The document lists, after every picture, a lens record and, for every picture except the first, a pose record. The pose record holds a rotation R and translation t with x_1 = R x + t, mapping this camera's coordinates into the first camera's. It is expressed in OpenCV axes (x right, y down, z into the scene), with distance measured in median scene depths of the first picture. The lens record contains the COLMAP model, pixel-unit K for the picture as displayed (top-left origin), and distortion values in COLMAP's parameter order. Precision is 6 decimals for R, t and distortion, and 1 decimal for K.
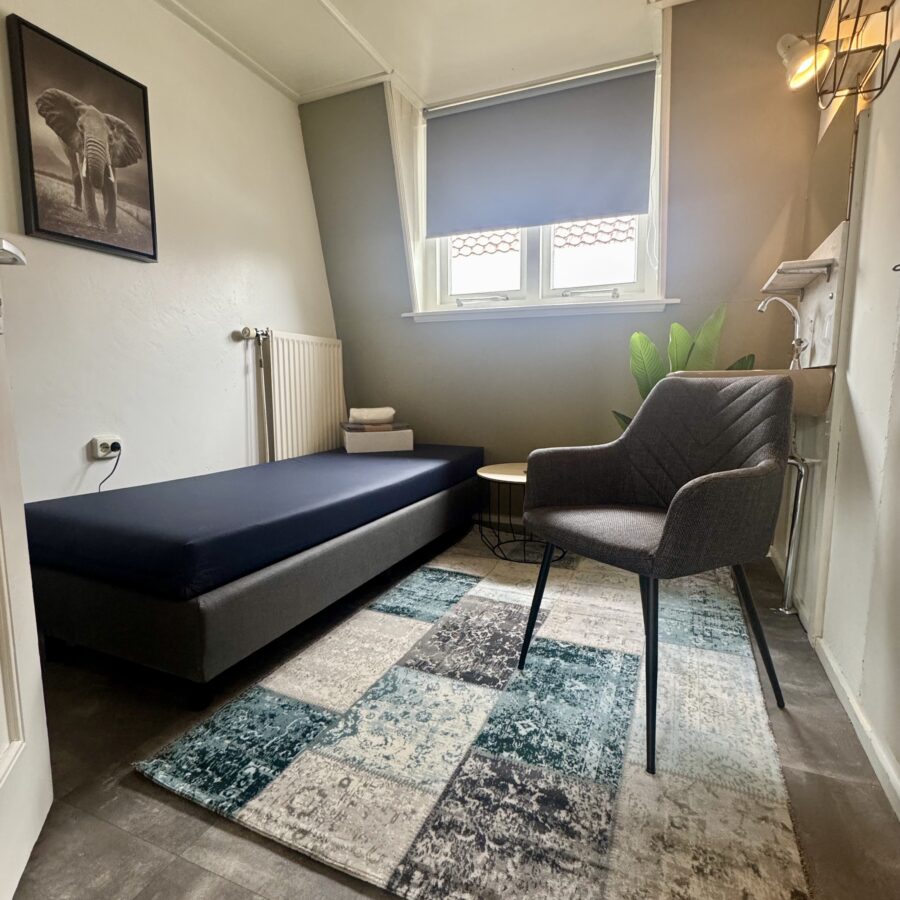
lens RADIAL K [[530.7, 0, 451.1], [0, 530.7, 452.0], [0, 0, 1]] dist [-0.007740, -0.001641]
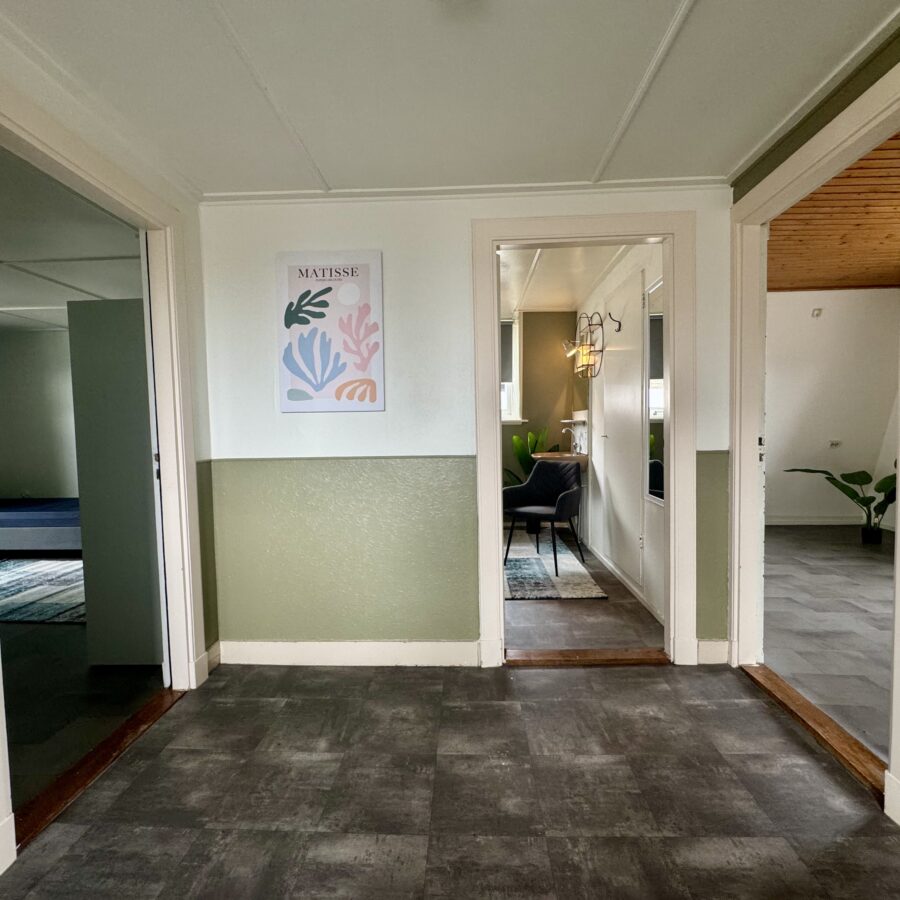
lens RADIAL K [[476.7, 0, 450.2], [0, 476.7, 449.3], [0, 0, 1]] dist [-0.004681, 0.001246]
pose [[0.930934, -0.029680, 0.363979, -1.039793], [0.058629, 0.995910, -0.068744, -0.052476], [-0.360450, 0.085336, 0.928867, -1.302893]]
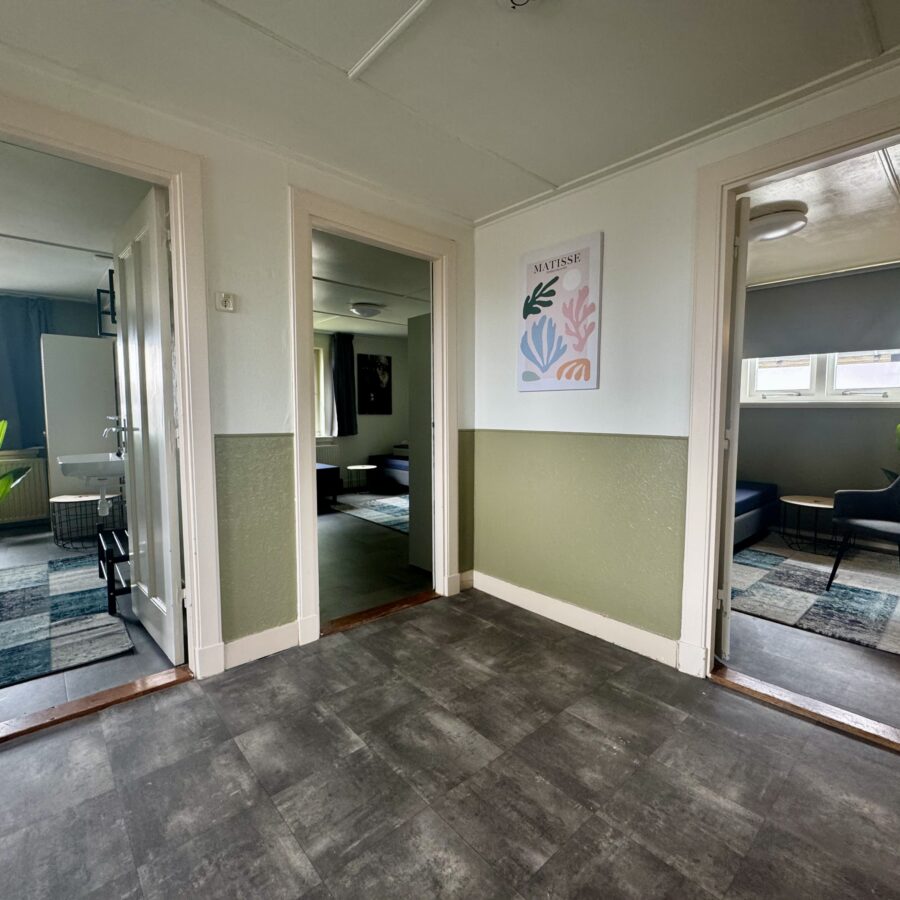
lens RADIAL K [[476.7, 0, 448.0], [0, 476.7, 448.5], [0, 0, 1]] dist [-0.004681, 0.001246]
pose [[0.907924, 0.037046, -0.417495, -0.483447], [-0.057873, 0.997626, -0.037331, -0.010649], [0.415120, 0.058056, 0.907912, -1.432163]]
